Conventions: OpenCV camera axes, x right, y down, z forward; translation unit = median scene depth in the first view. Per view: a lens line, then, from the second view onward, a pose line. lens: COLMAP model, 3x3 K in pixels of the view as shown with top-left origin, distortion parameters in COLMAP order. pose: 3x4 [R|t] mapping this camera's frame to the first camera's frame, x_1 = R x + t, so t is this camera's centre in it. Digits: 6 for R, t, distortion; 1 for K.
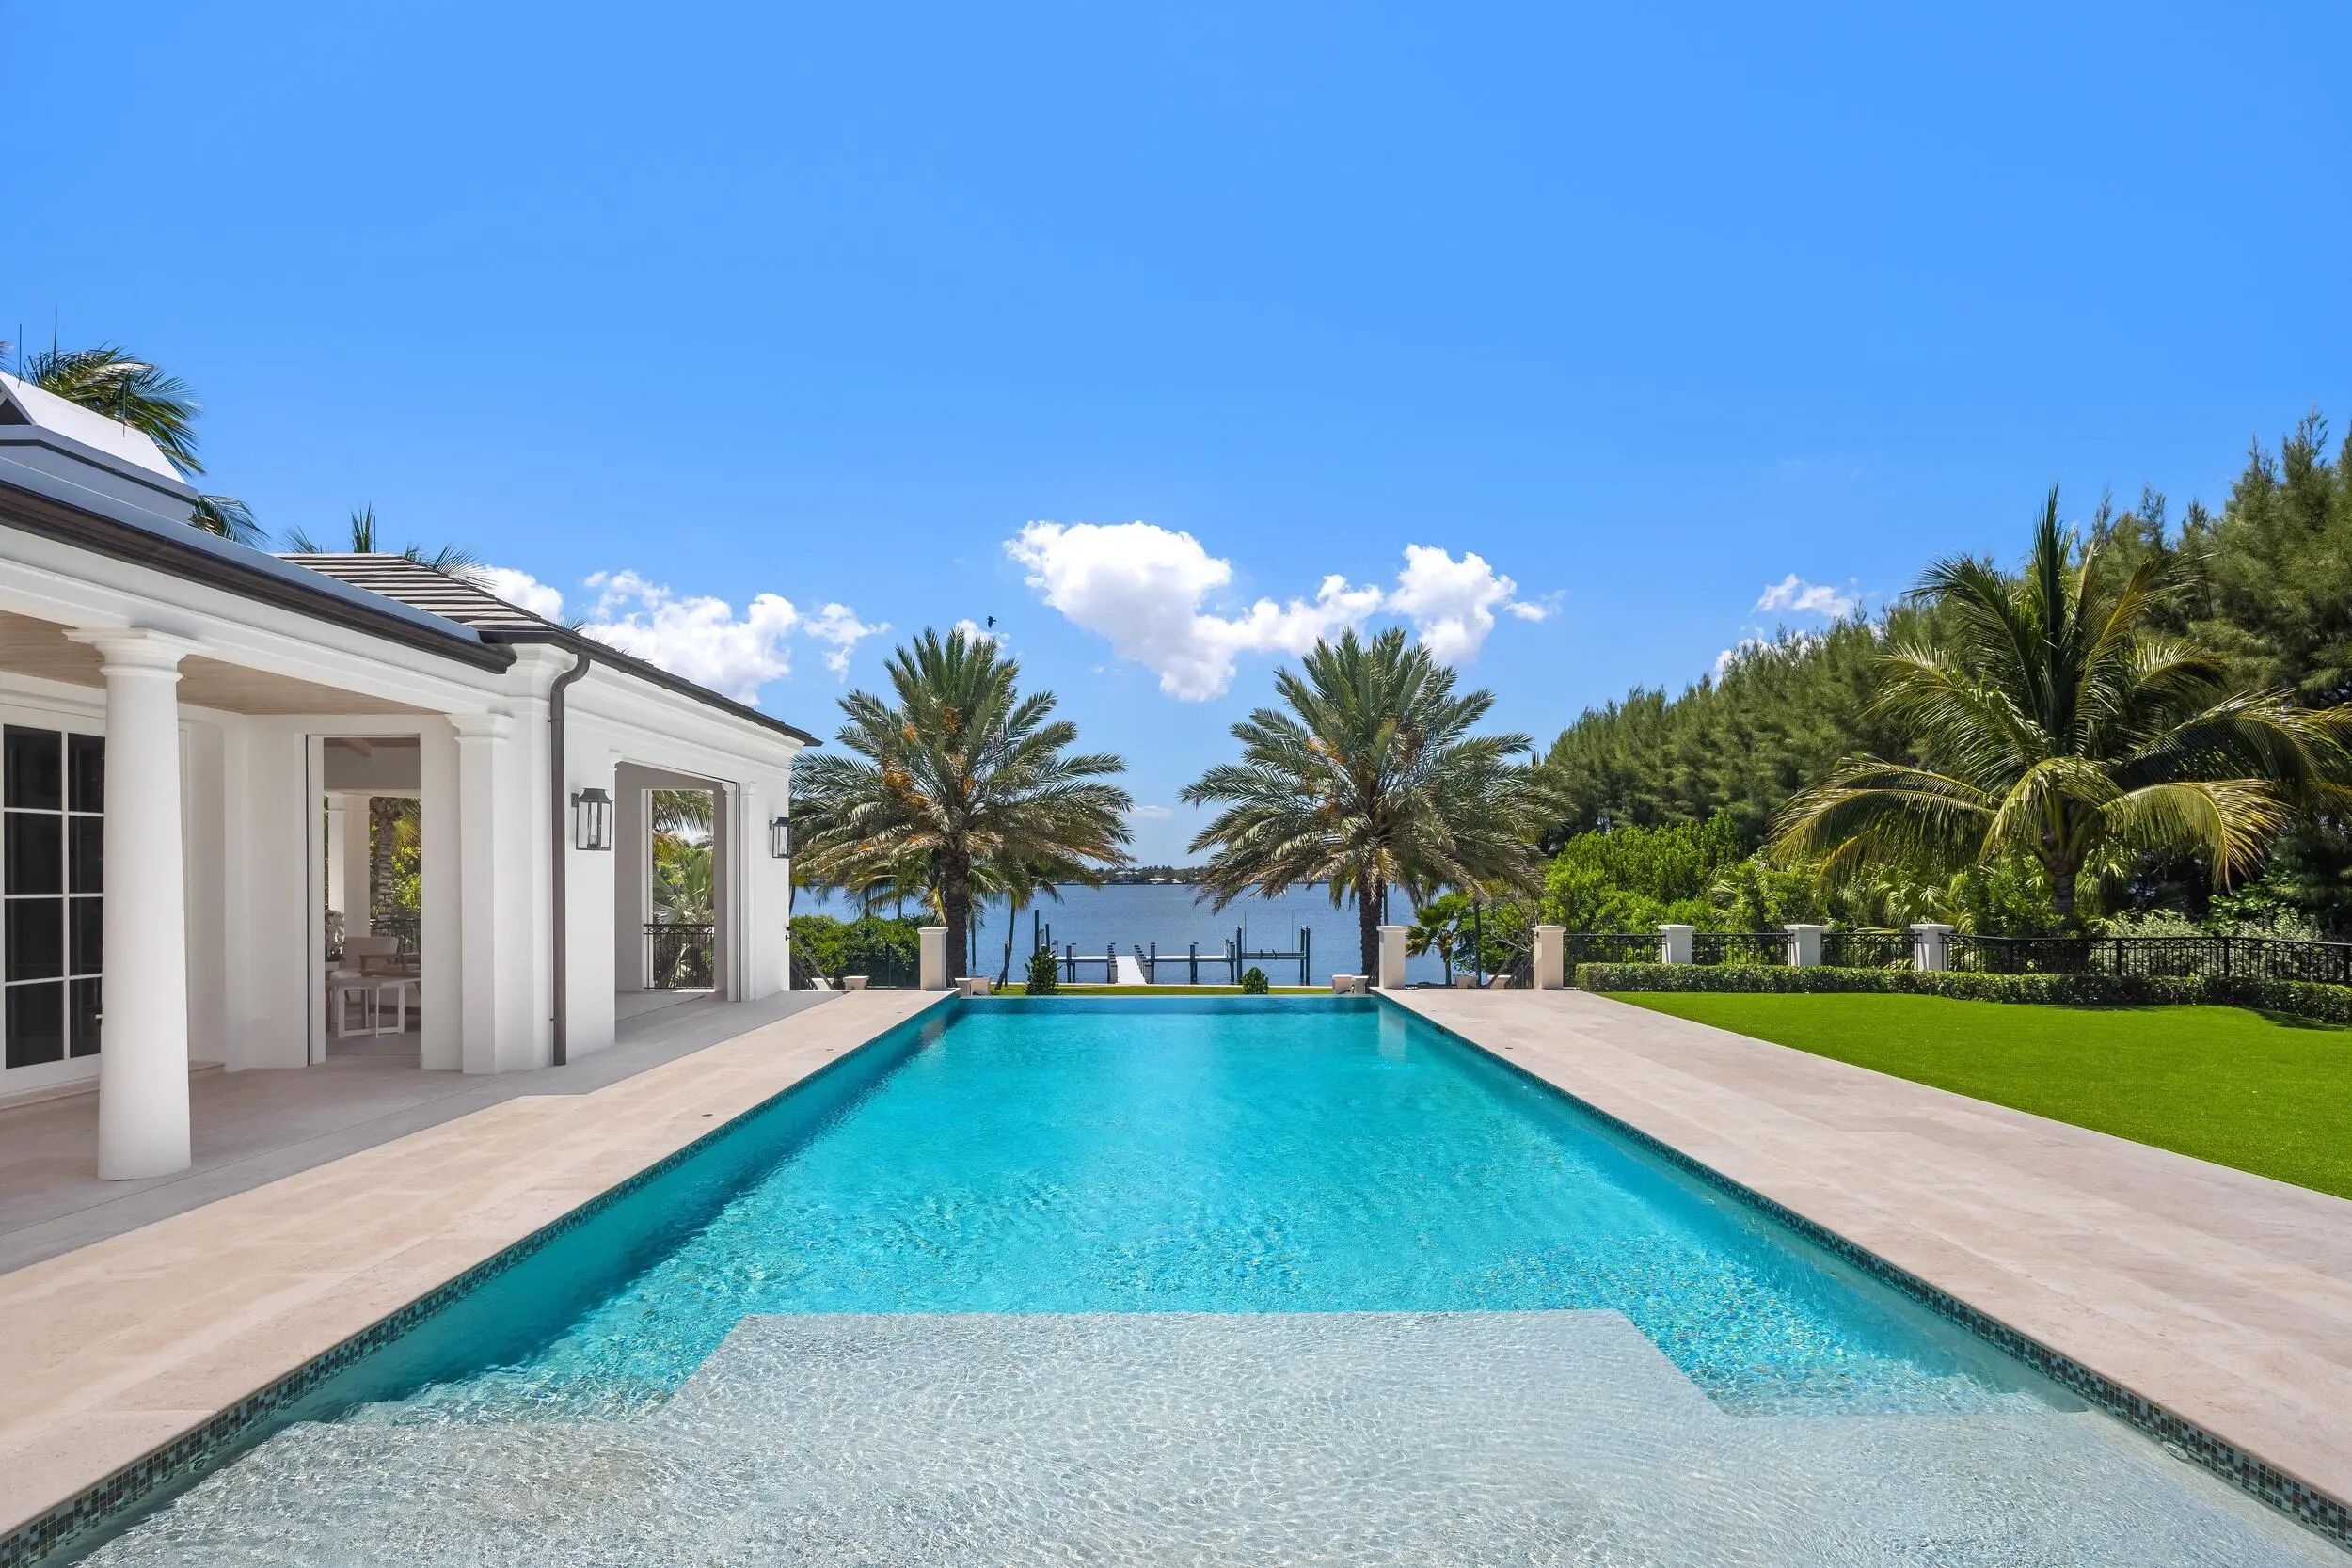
lens RADIAL K [[1137.3, 0, 1167.7], [0, 1137.3, 895.0], [0, 0, 1]] dist [0.001720, 0.000204]
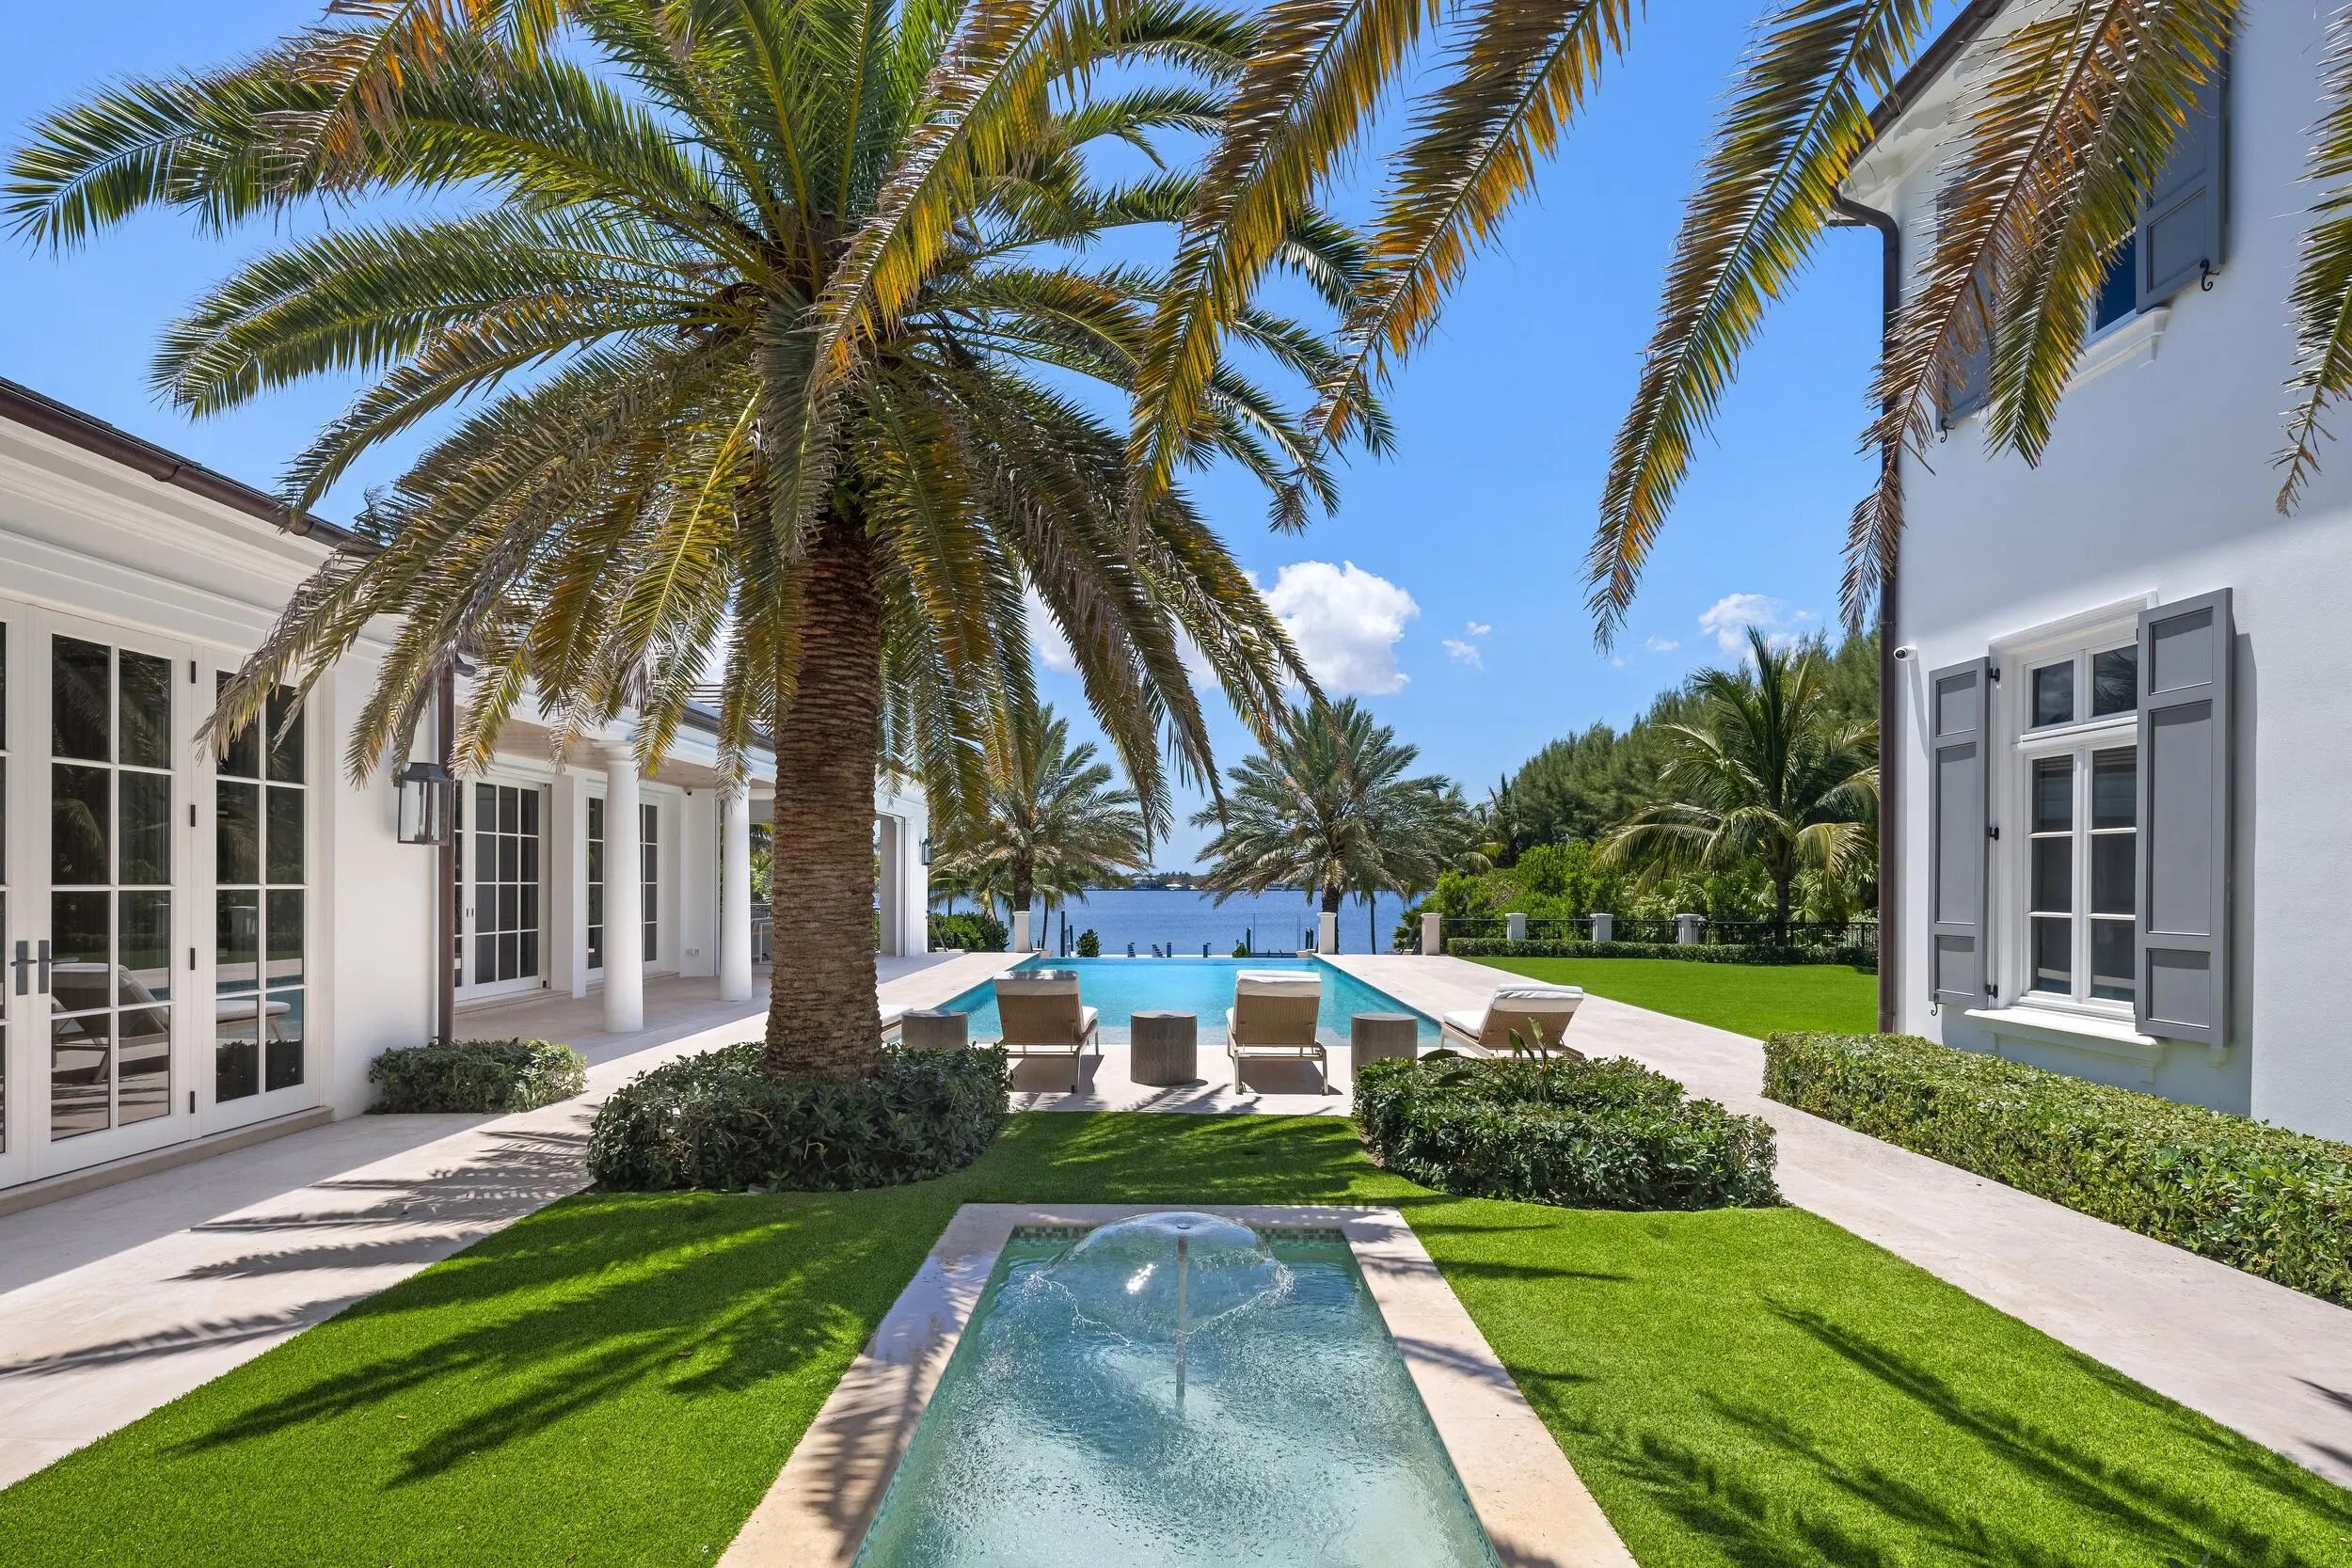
lens RADIAL K [[1137.3, 0, 1167.7], [0, 1137.3, 895.0], [0, 0, 1]] dist [0.001720, 0.000204]
pose [[0.999858, 0.006925, -0.015370, 0.007568], [-0.007010, 0.999960, -0.005467, 0.009903], [0.015332, 0.005574, 0.999867, -0.370685]]
